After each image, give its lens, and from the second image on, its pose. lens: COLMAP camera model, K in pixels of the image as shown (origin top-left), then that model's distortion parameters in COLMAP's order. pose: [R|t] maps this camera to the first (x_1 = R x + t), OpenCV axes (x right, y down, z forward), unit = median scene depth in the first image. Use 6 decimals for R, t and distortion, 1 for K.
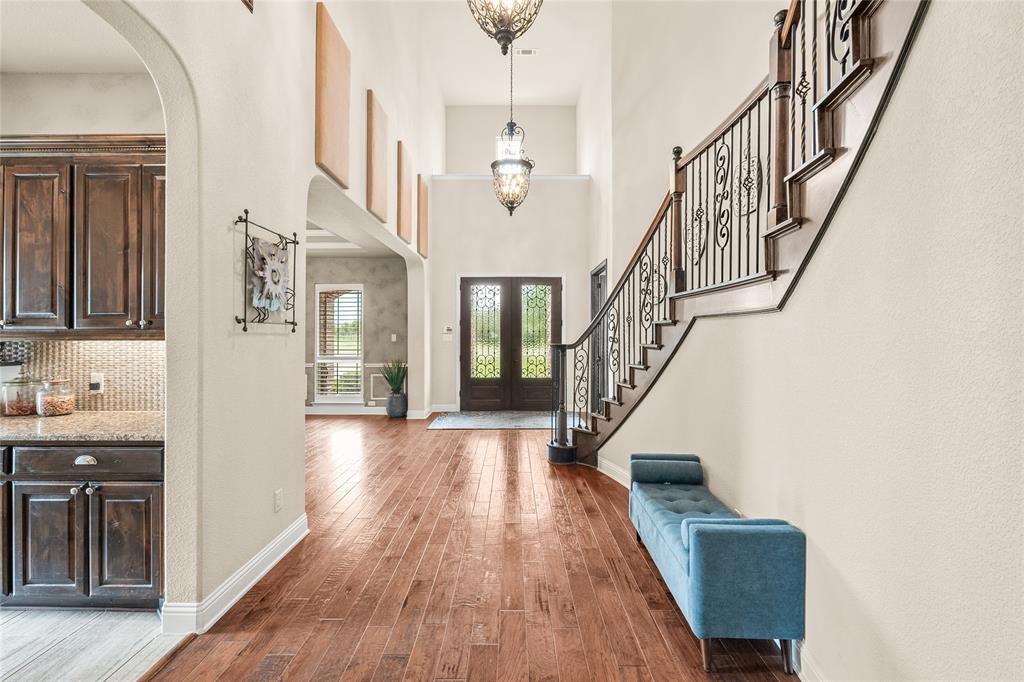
lens RADIAL K [[450.3, 0, 506.1], [0, 450.3, 340.3], [0, 0, 1]] dist [-0.001506, -0.000780]
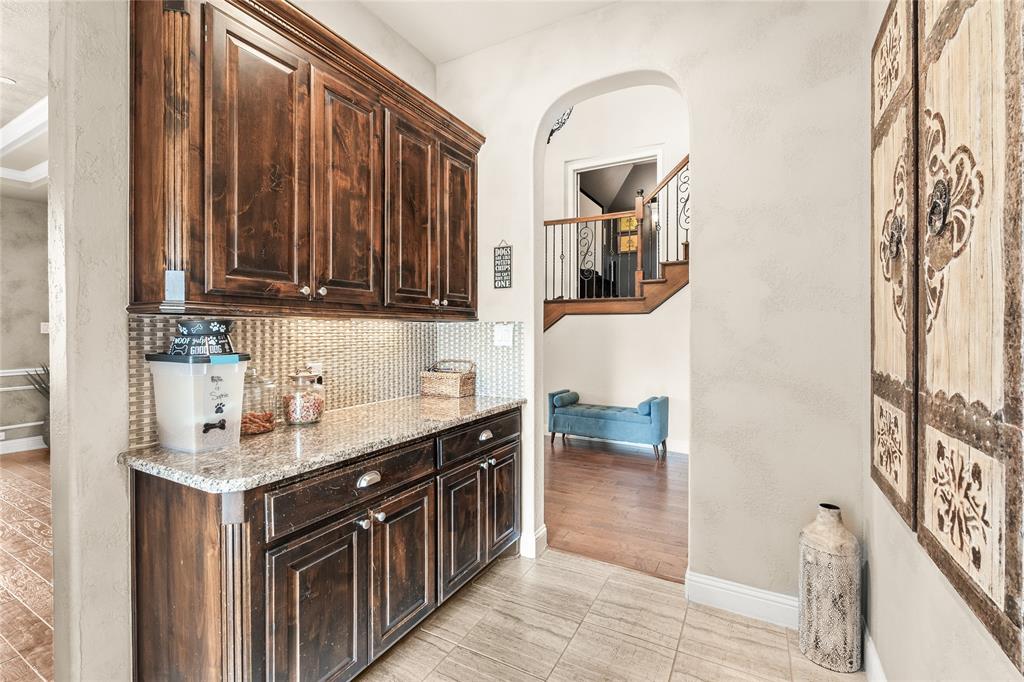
lens RADIAL K [[450.3, 0, 504.9], [0, 450.3, 337.4], [0, 0, 1]] dist [-0.001506, -0.000780]
pose [[0.476081, -0.009077, 0.879355, -1.598113], [0.009757, 0.999940, 0.005039, 0.032519], [-0.879347, 0.006181, 0.476141, 0.407428]]
